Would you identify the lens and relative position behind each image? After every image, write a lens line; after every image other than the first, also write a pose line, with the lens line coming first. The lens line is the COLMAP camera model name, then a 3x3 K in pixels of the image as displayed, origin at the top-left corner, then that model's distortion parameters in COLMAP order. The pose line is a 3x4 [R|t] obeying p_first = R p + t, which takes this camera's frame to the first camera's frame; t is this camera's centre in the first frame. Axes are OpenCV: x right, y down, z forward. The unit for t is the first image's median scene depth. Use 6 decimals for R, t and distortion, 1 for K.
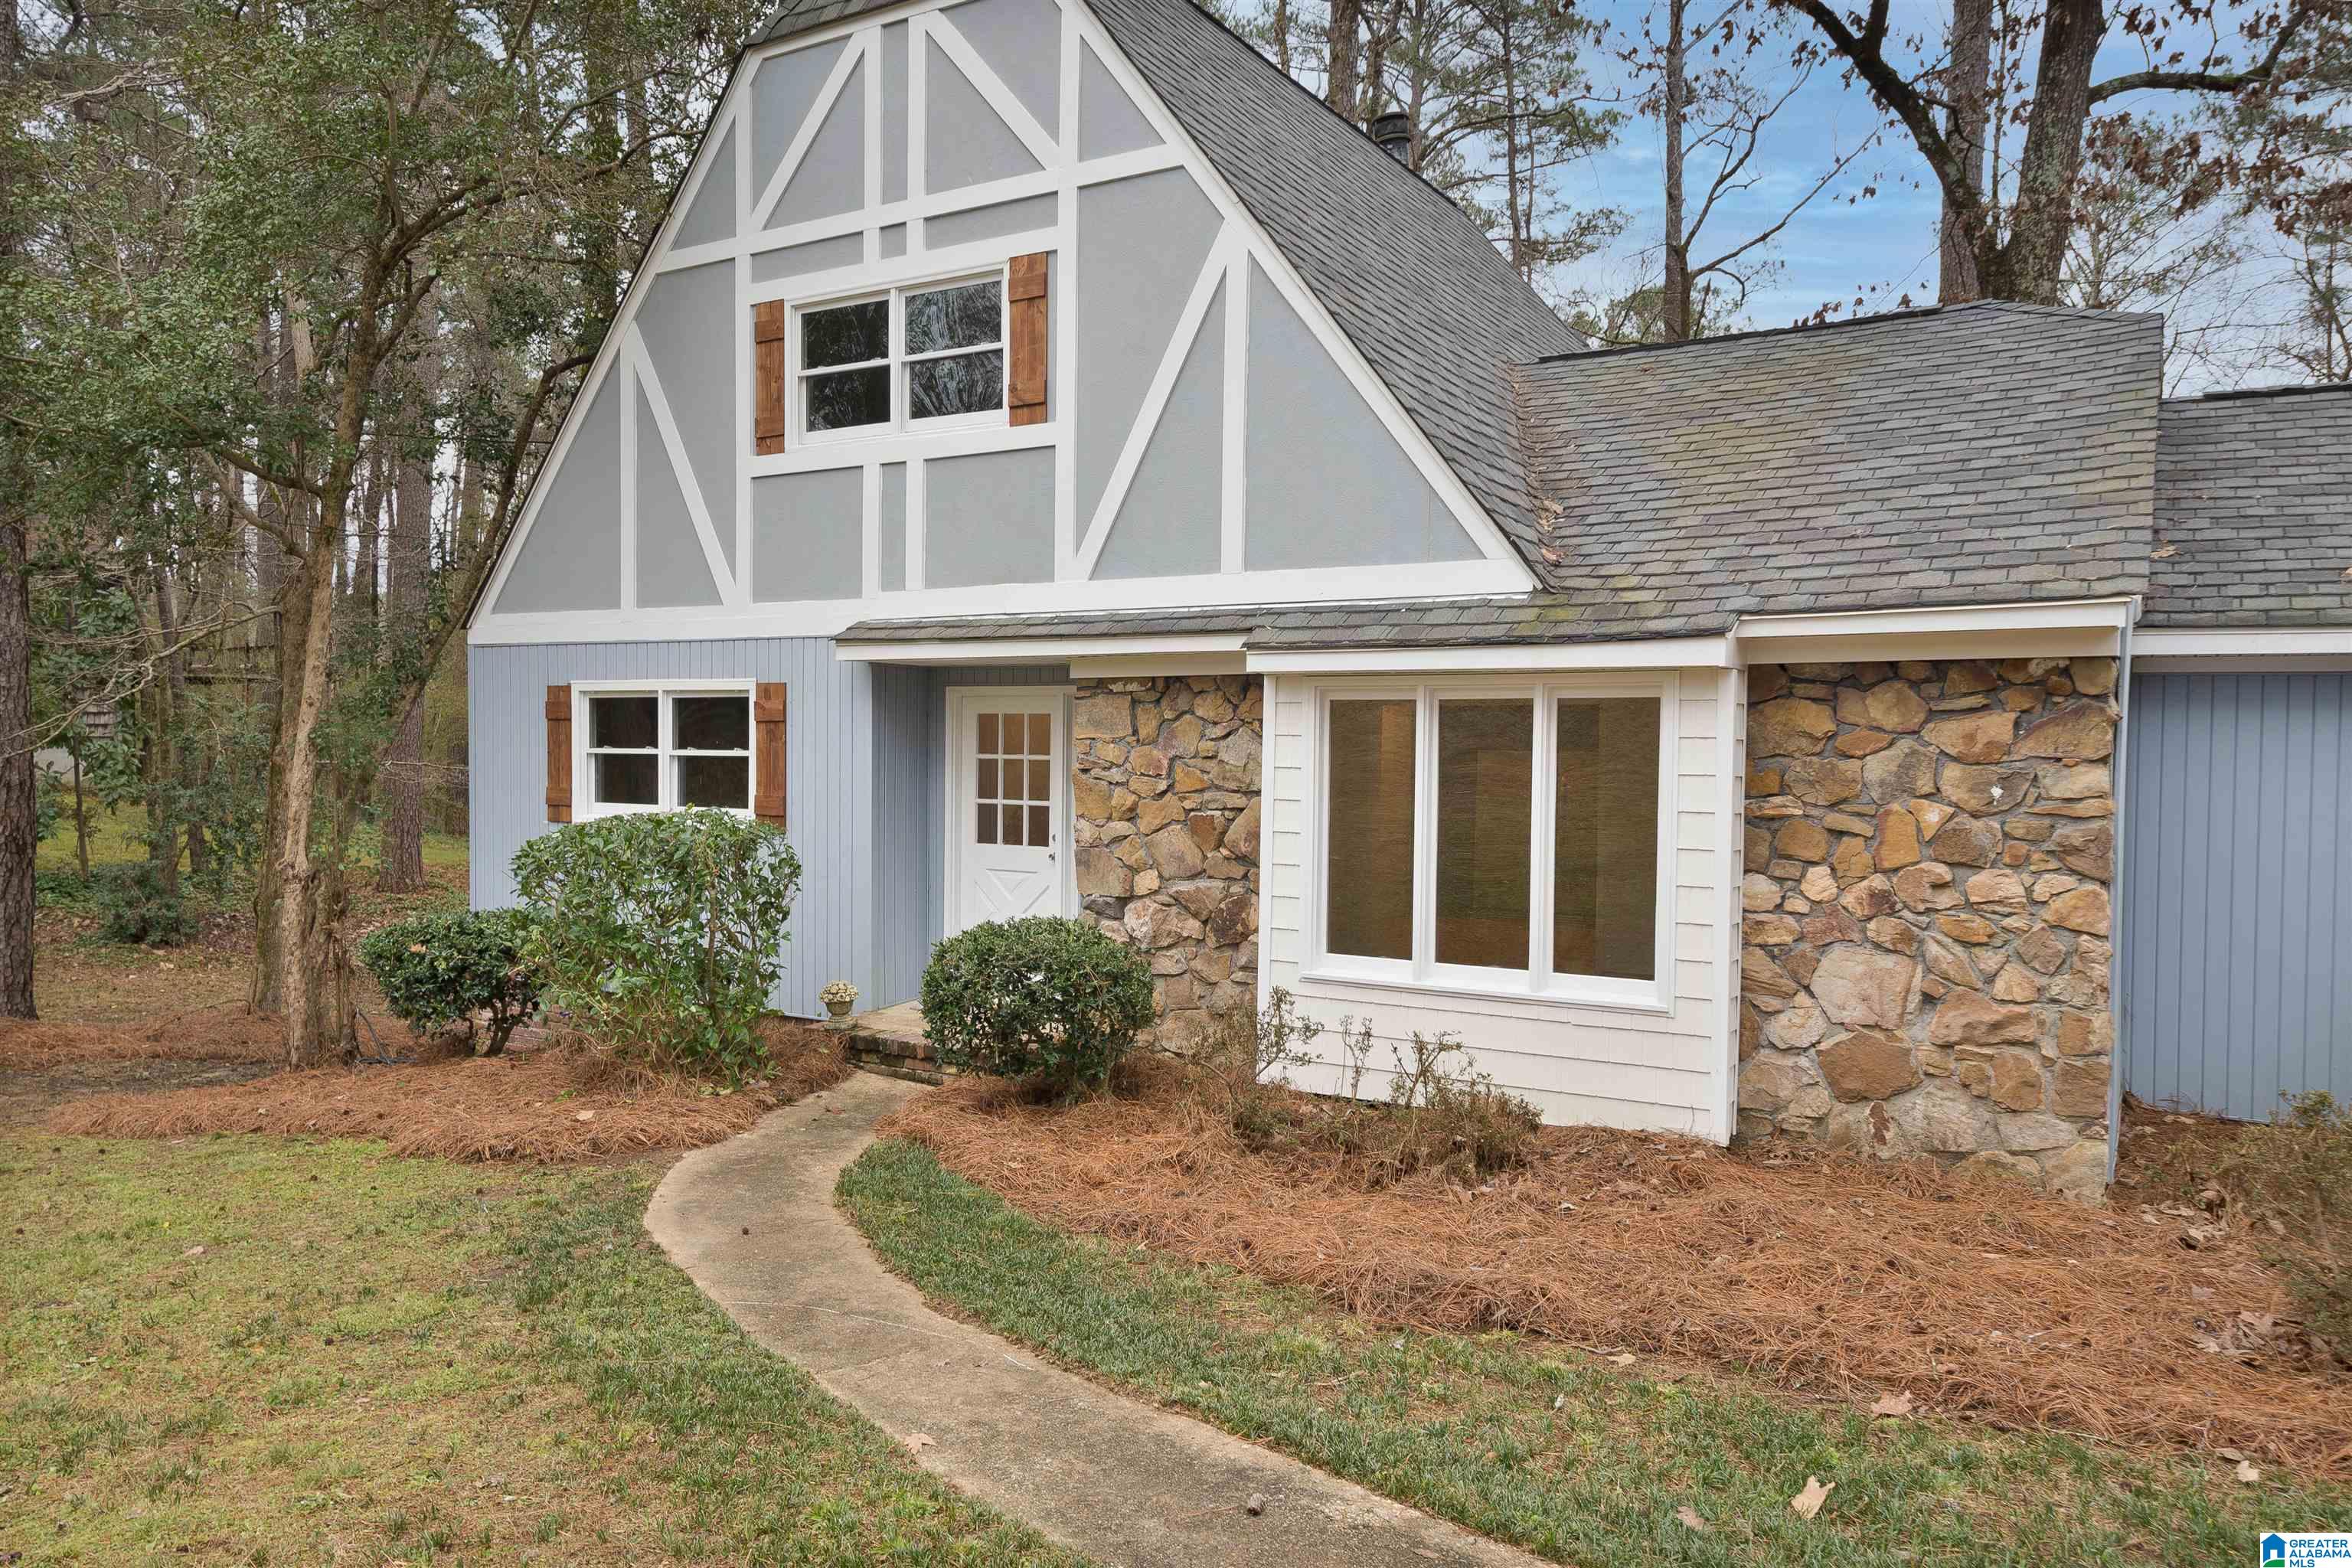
lens RADIAL K [[1608.3, 0, 1159.7], [0, 1608.3, 793.1], [0, 0, 1]] dist [0.031297, -0.001605]
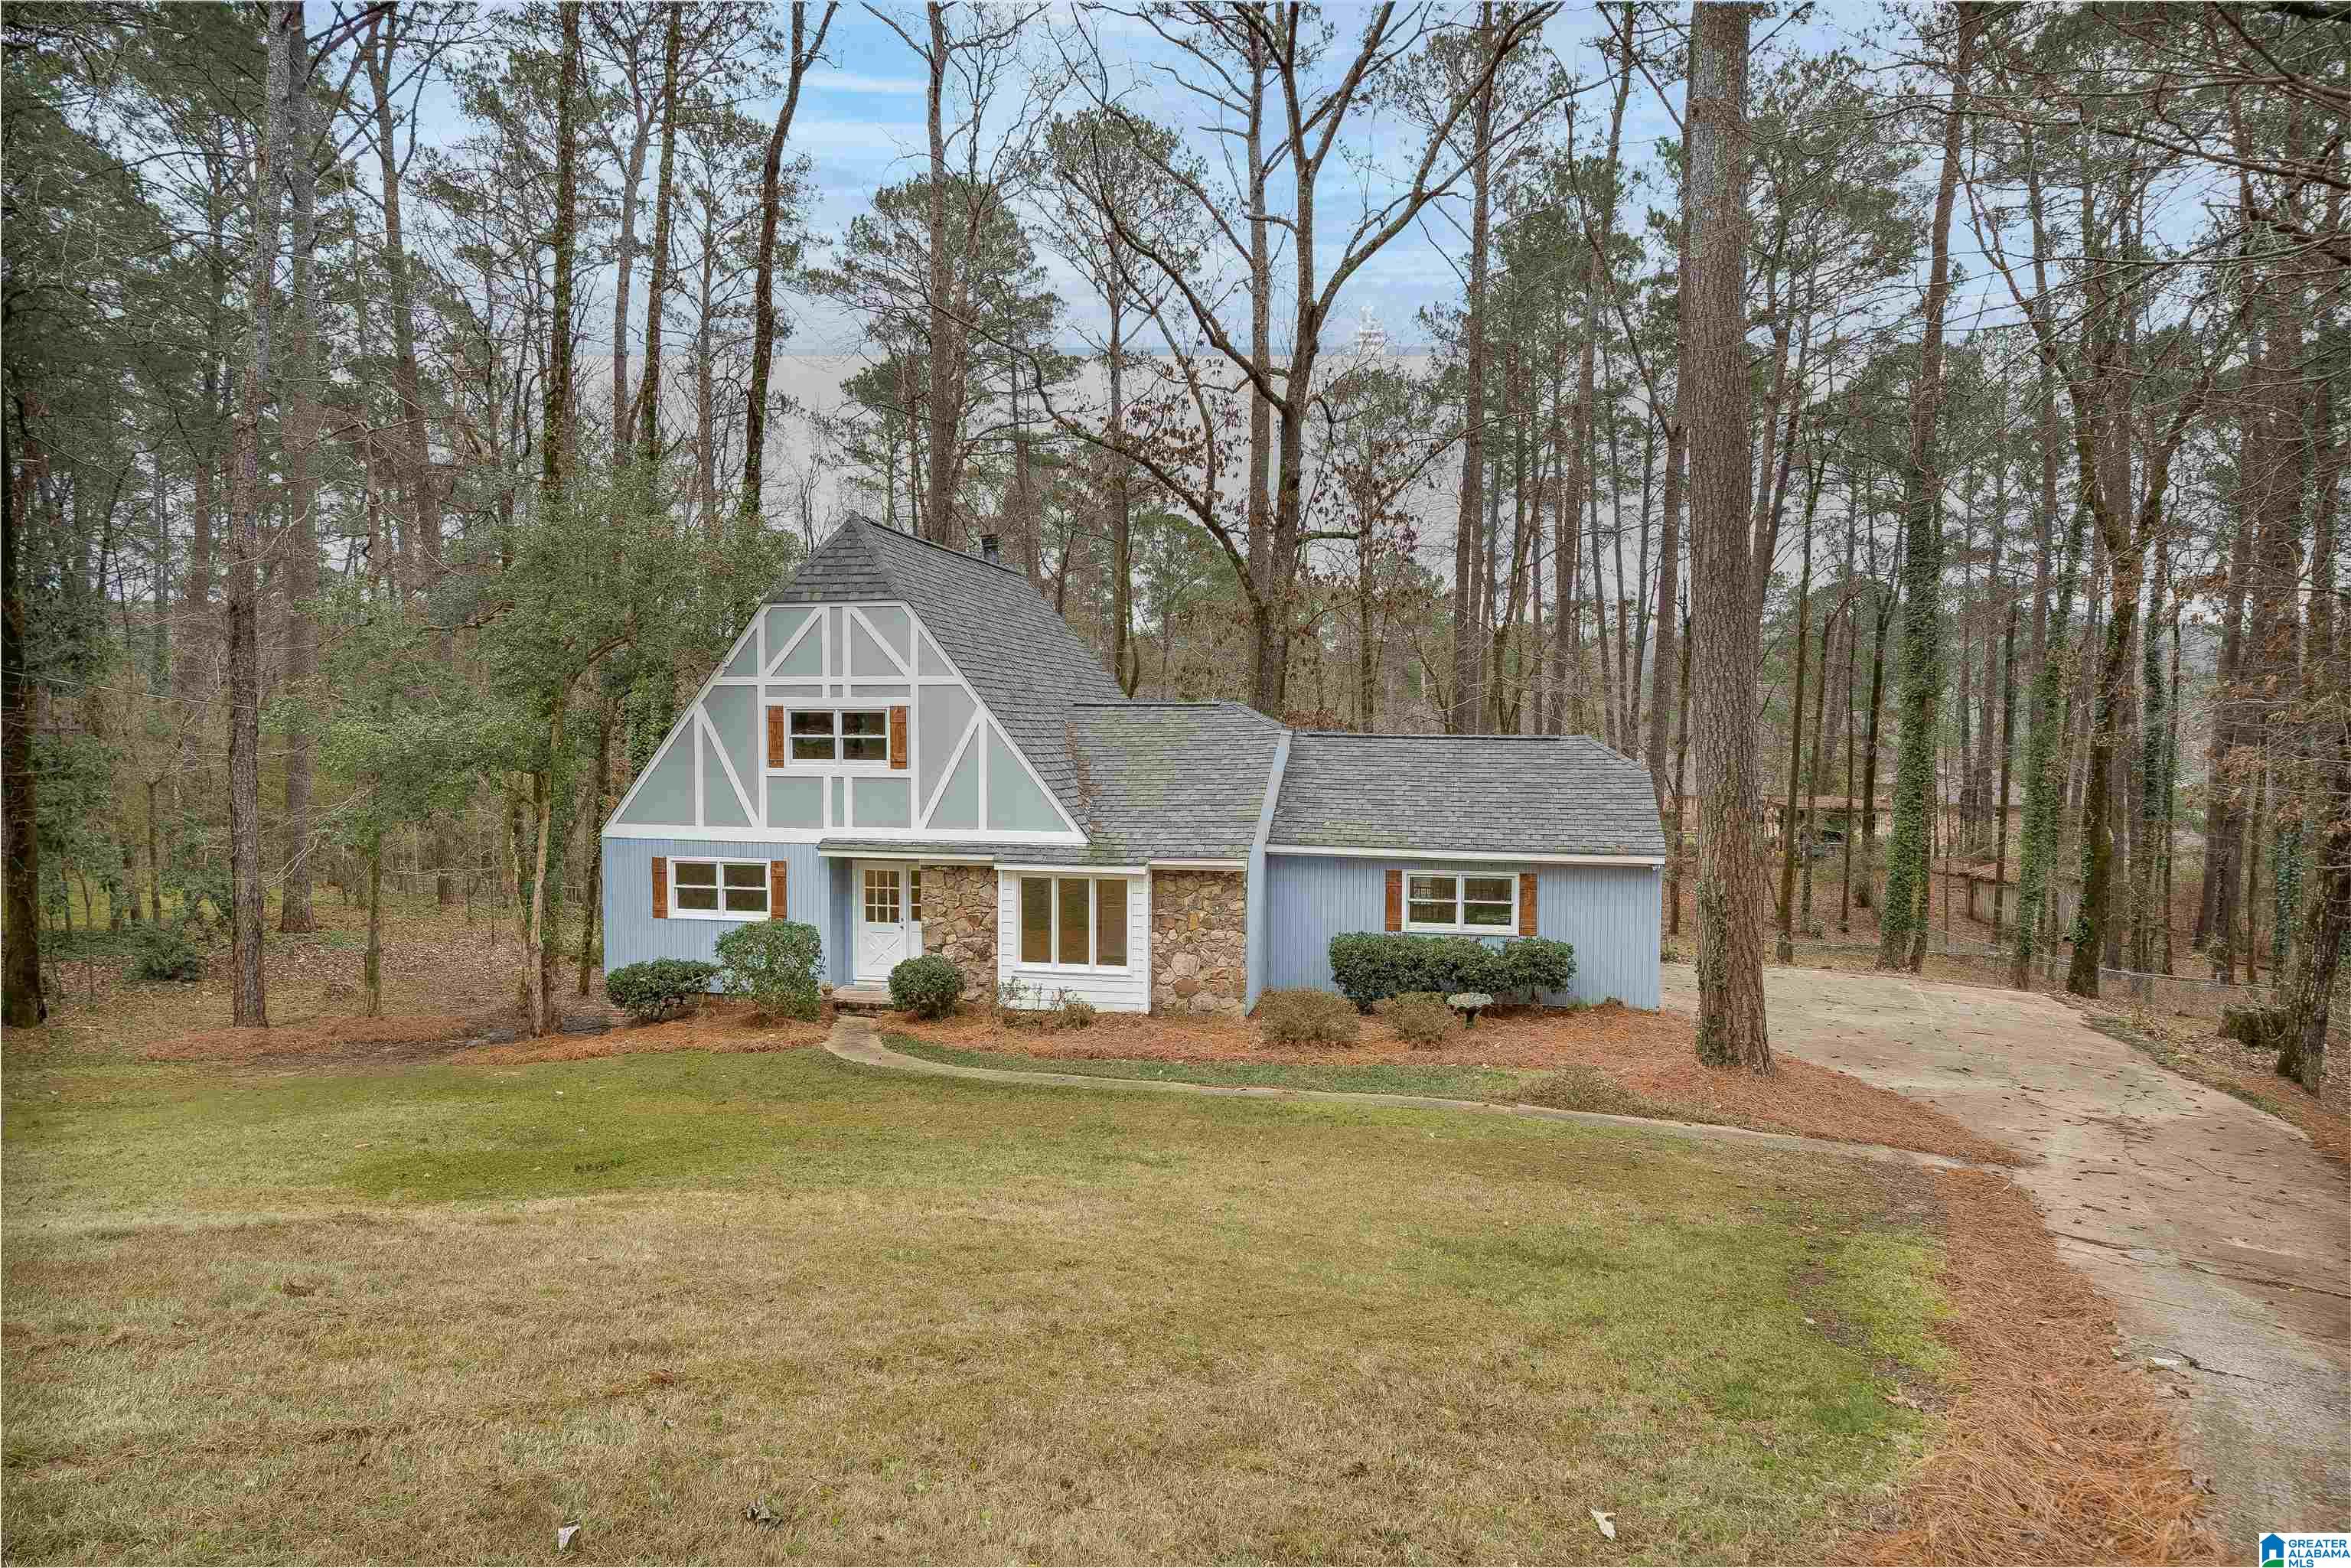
lens RADIAL K [[1383.4, 0, 1164.7], [0, 1383.4, 790.6], [0, 0, 1]] dist [0.027873, -0.000567]
pose [[0.942690, -0.022945, 0.332879, -0.459004], [0.016702, 0.999627, 0.021603, -0.250257], [-0.333251, -0.014805, 0.942722, -1.398224]]
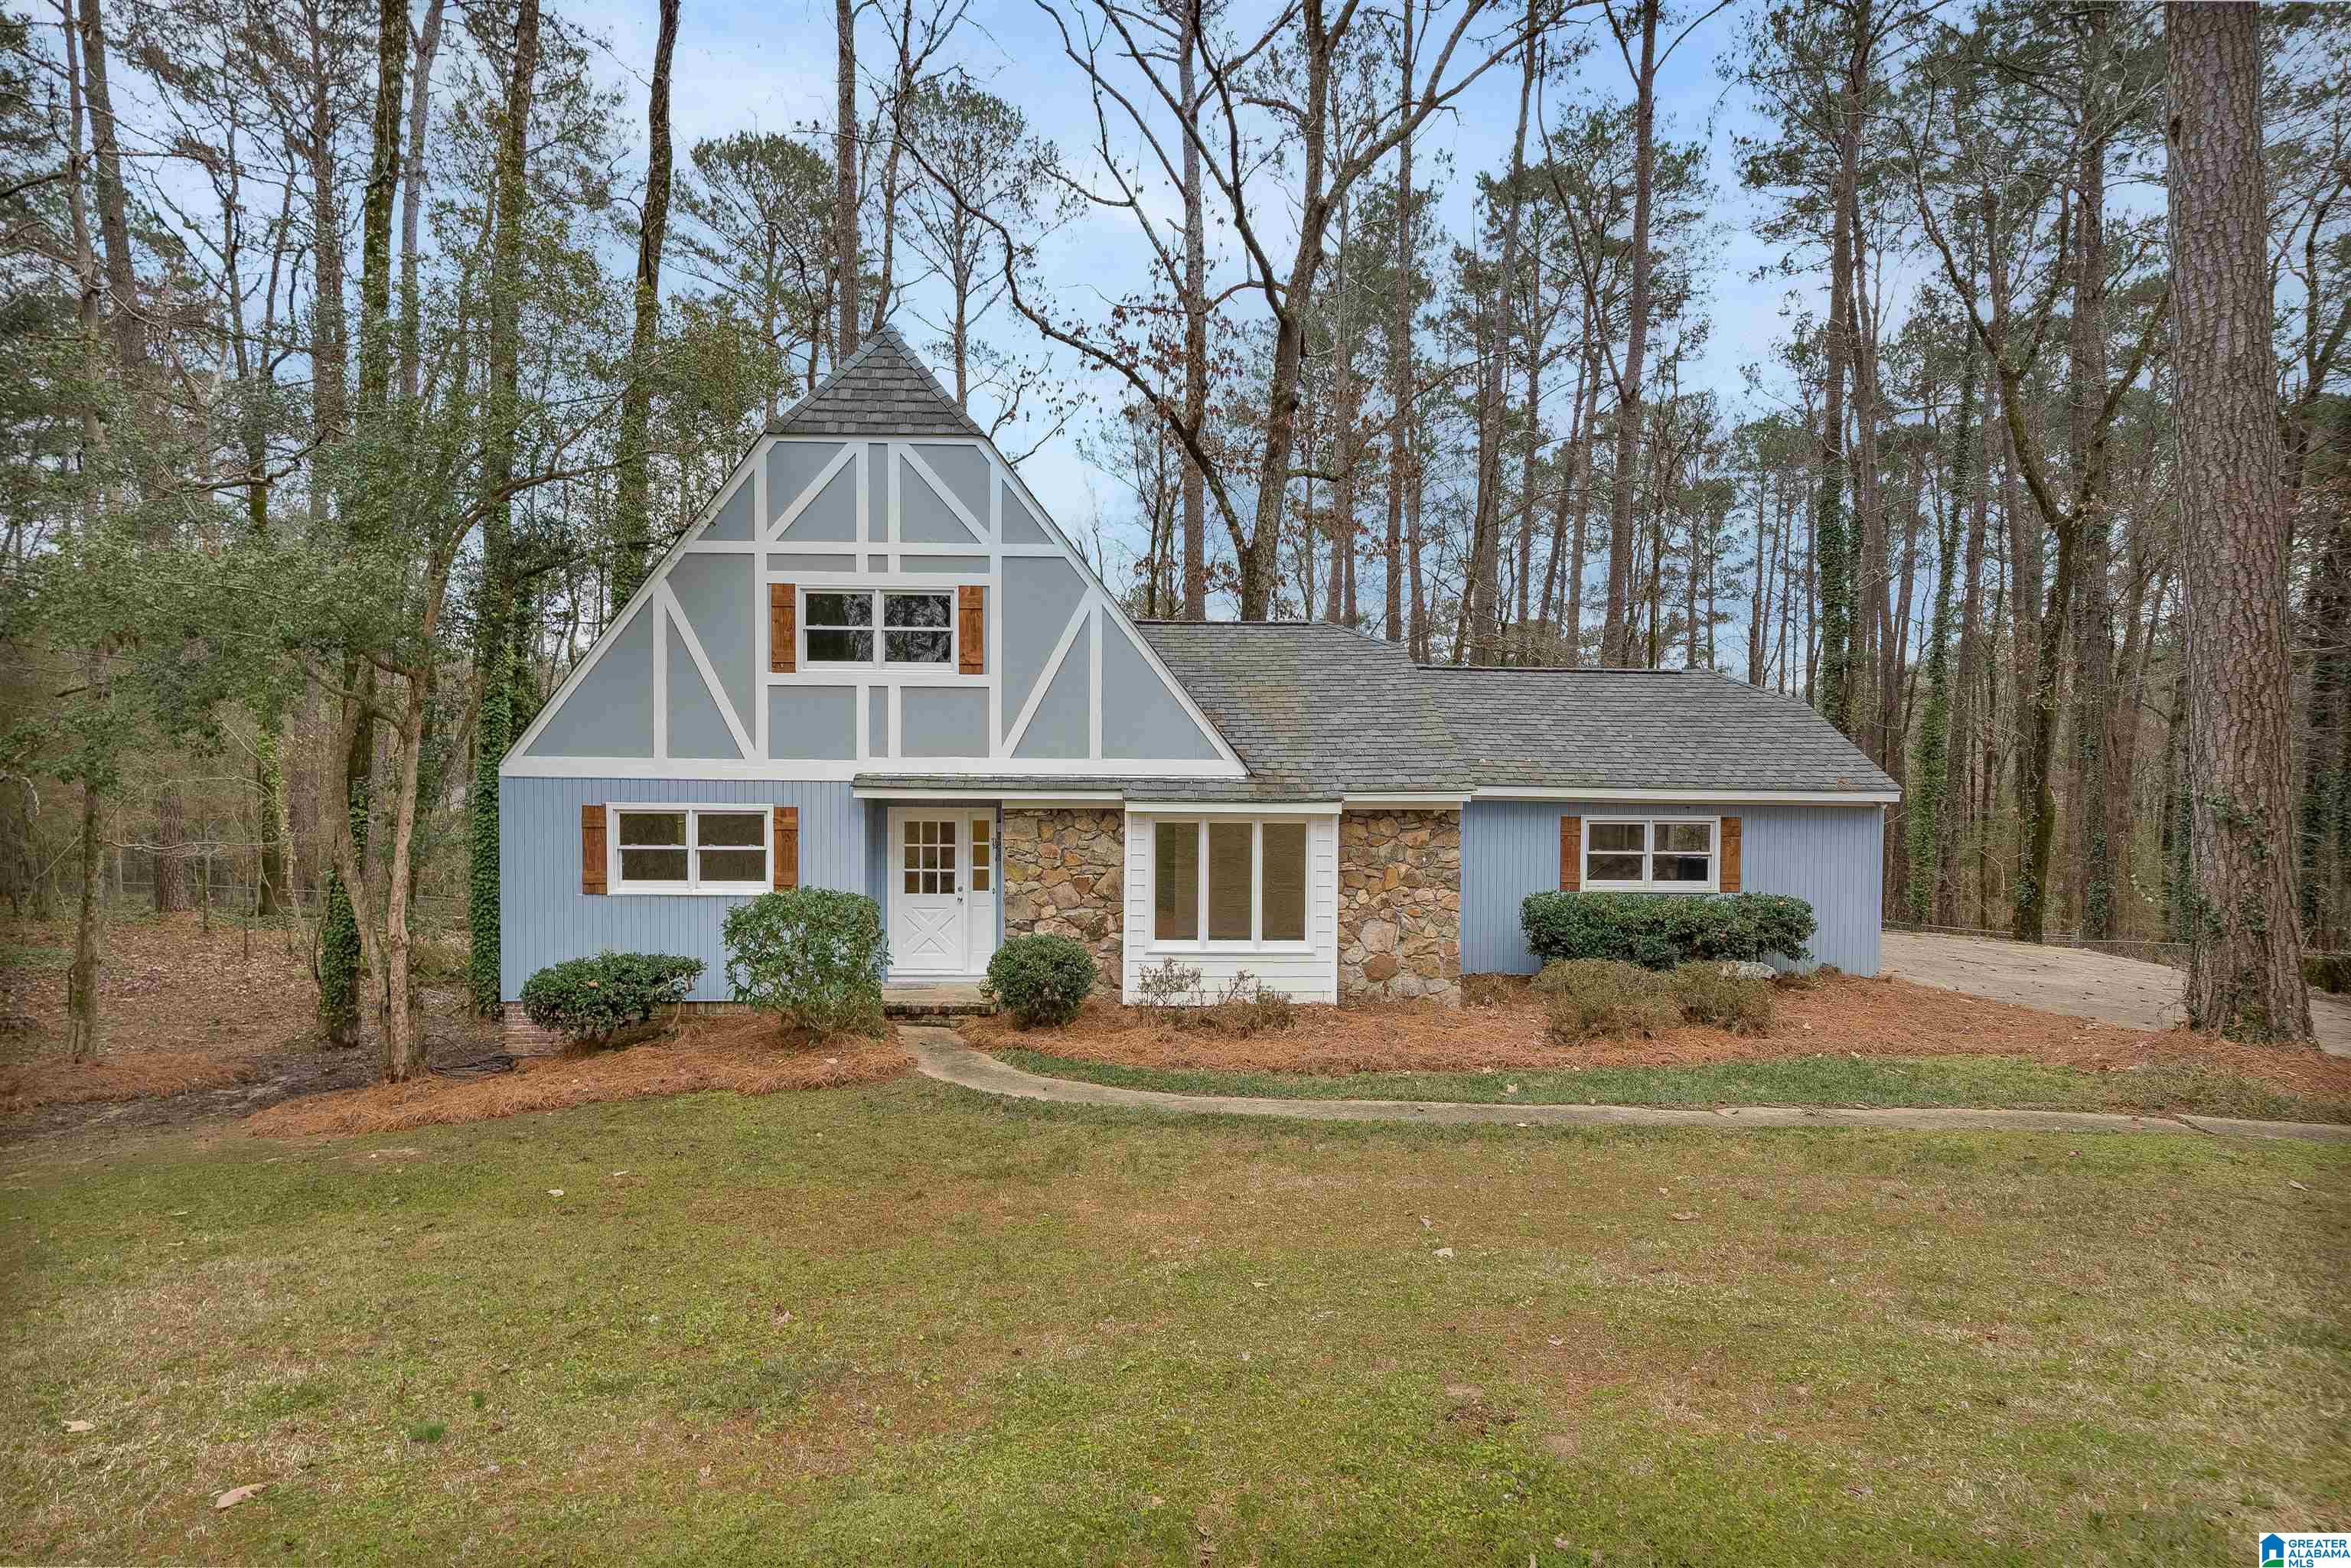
lens RADIAL K [[1219.3, 0, 1162.2], [0, 1219.3, 786.4], [0, 0, 1]] dist [0.019372, 0.001041]
pose [[0.844077, -0.017289, 0.535943, -0.707837], [0.017839, 0.999832, 0.004158, -0.105044], [-0.535925, 0.006051, 0.844244, -0.356264]]
